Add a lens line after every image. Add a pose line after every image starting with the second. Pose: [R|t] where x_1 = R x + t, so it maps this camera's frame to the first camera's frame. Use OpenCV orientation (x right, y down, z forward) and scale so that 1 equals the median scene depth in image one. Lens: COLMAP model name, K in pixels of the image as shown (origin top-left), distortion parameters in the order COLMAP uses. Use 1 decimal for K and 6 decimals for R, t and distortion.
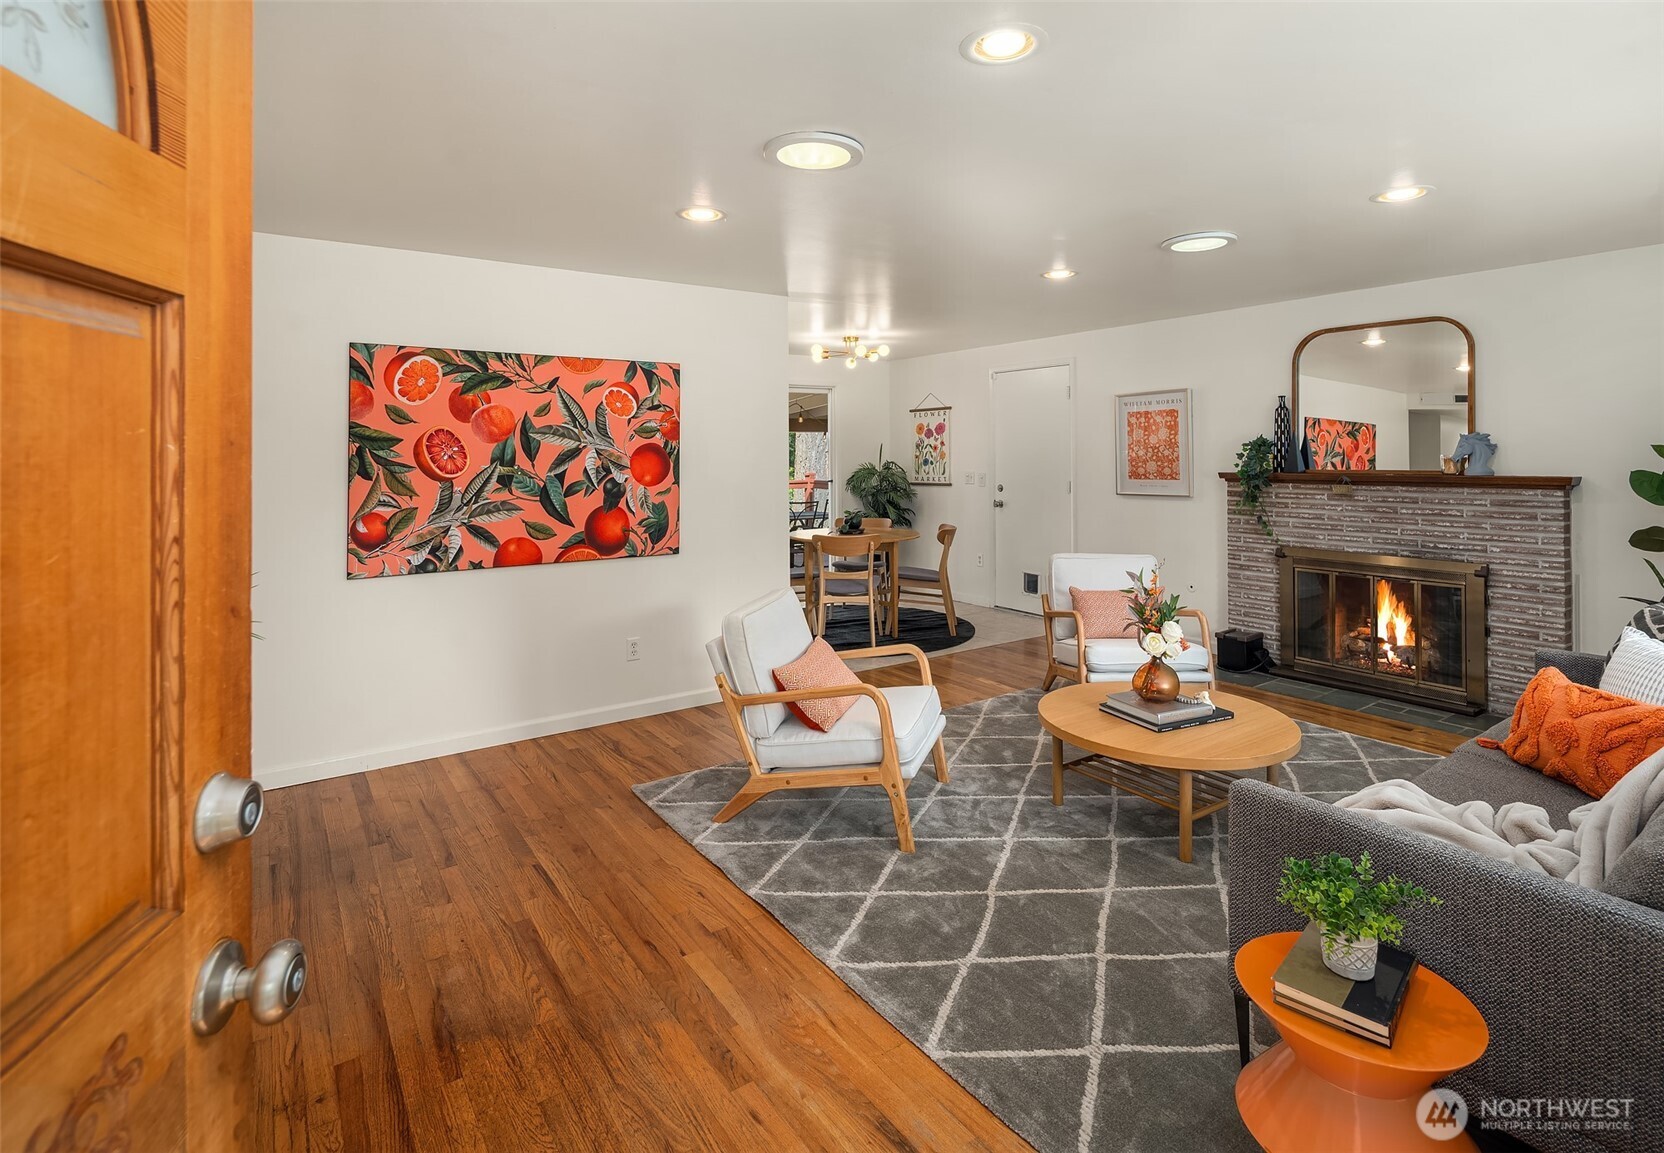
lens RADIAL K [[827.4, 0, 834.8], [0, 827.4, 457.2], [0, 0, 1]] dist [0.002675, -0.000183]
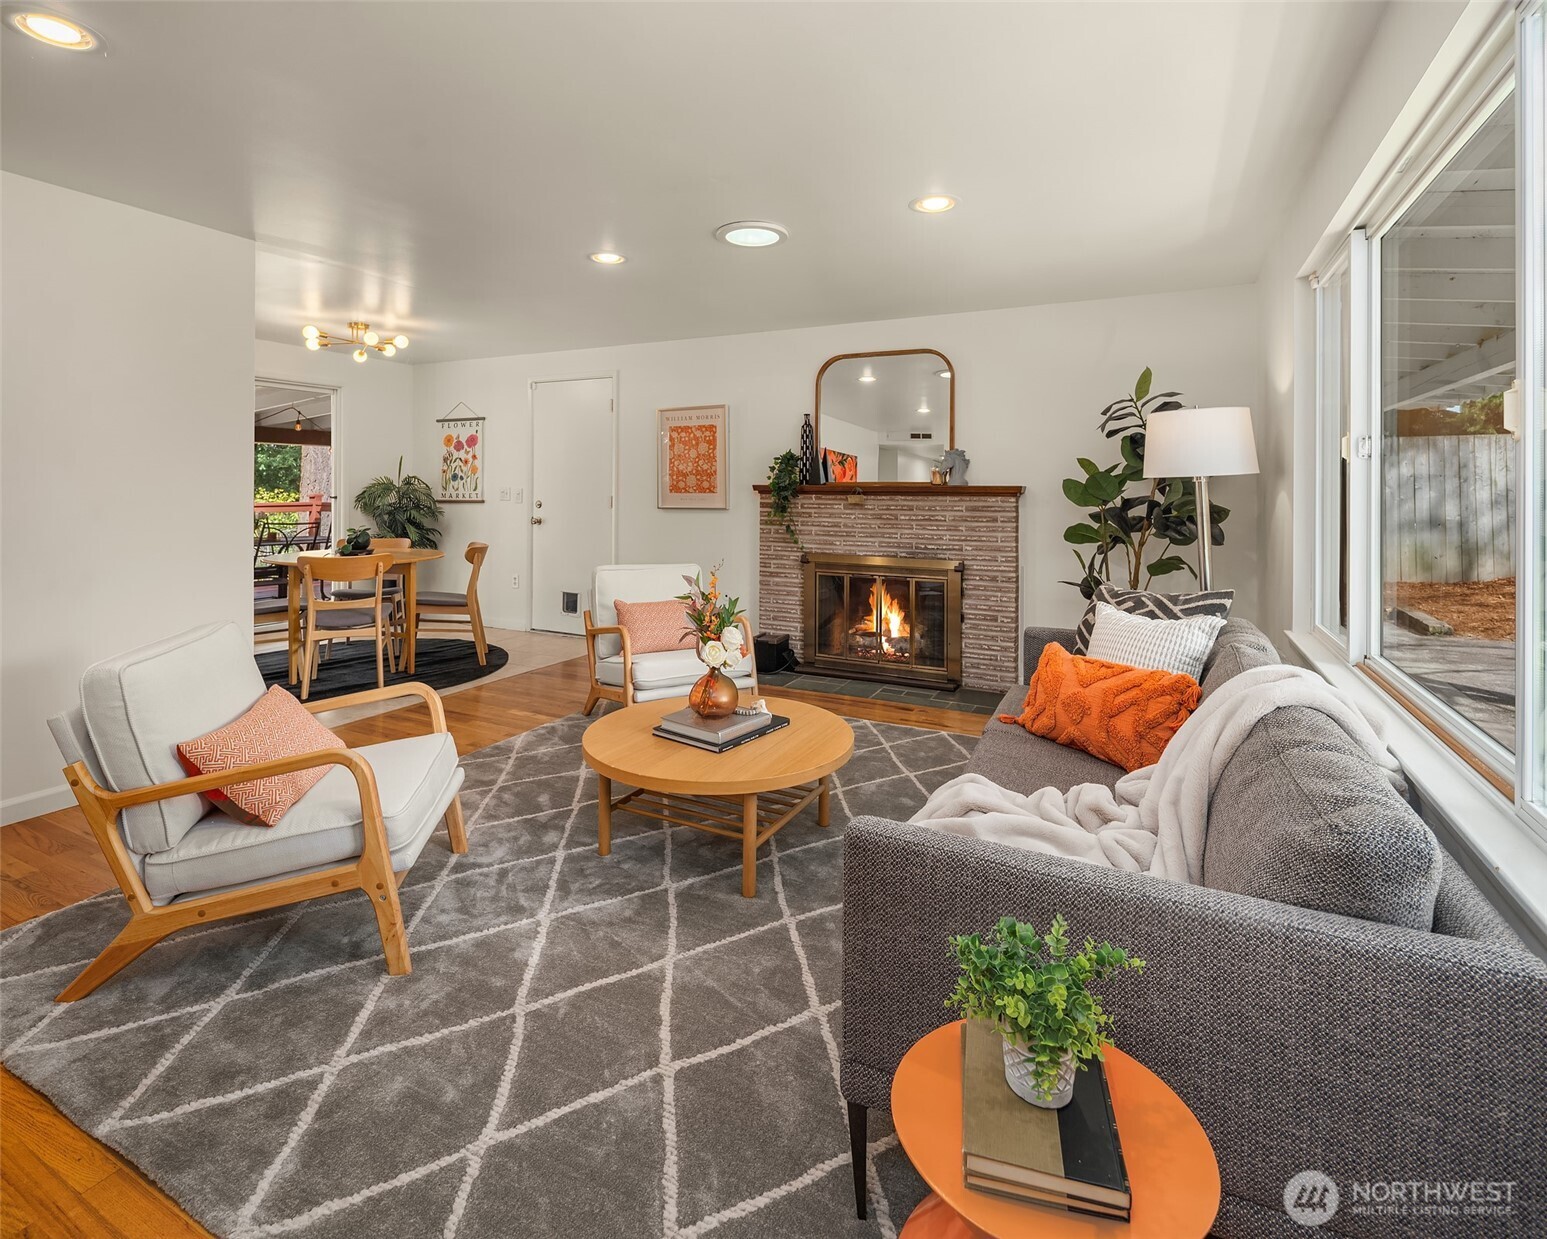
lens RADIAL K [[765.7, 0, 775.8], [0, 765.7, 494.4], [0, 0, 1]] dist [0.003575, -0.001881]
pose [[0.878474, 0.010893, 0.477667, 0.046975], [-0.013116, 0.999913, 0.001320, 0.050726], [-0.477611, -0.007425, 0.878540, 0.238012]]
